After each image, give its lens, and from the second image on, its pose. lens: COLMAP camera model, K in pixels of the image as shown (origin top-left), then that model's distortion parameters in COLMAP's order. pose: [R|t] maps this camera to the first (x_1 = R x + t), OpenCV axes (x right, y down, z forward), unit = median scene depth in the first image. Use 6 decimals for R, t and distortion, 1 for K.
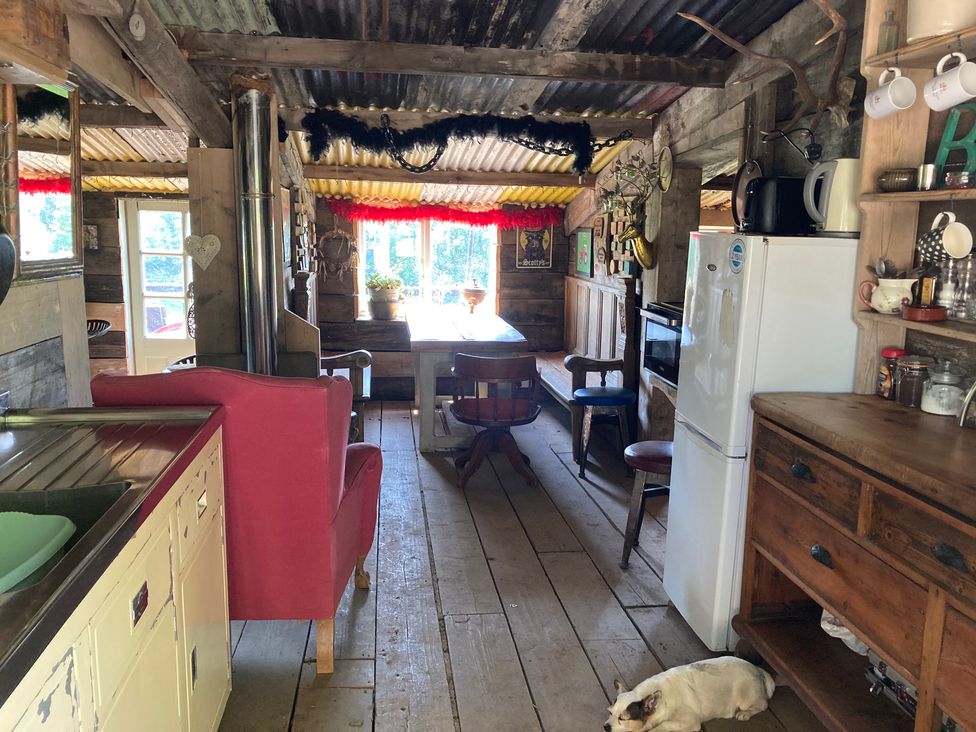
lens RADIAL K [[805.5, 0, 485.5], [0, 805.5, 367.2], [0, 0, 1]] dist [0.036263, -0.020740]
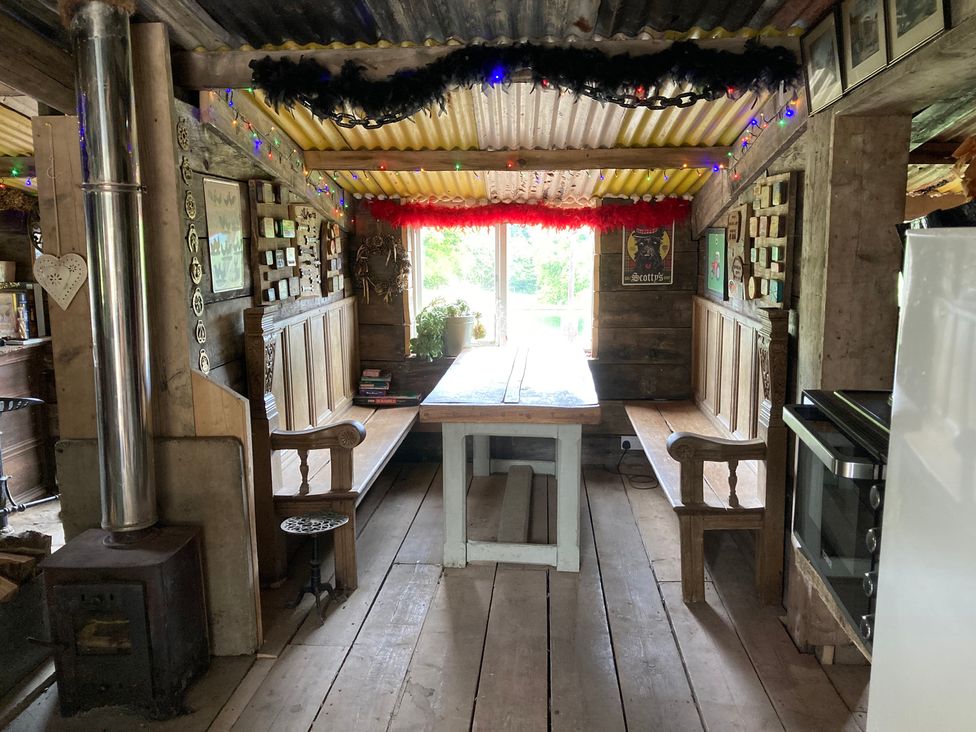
lens RADIAL K [[805.5, 0, 489.7], [0, 805.5, 365.1], [0, 0, 1]] dist [0.036263, -0.020740]
pose [[0.980213, 0.007028, -0.197819, 0.076300], [-0.008406, 0.999946, -0.006123, -0.054335], [0.197765, 0.007664, 0.980220, 0.314723]]
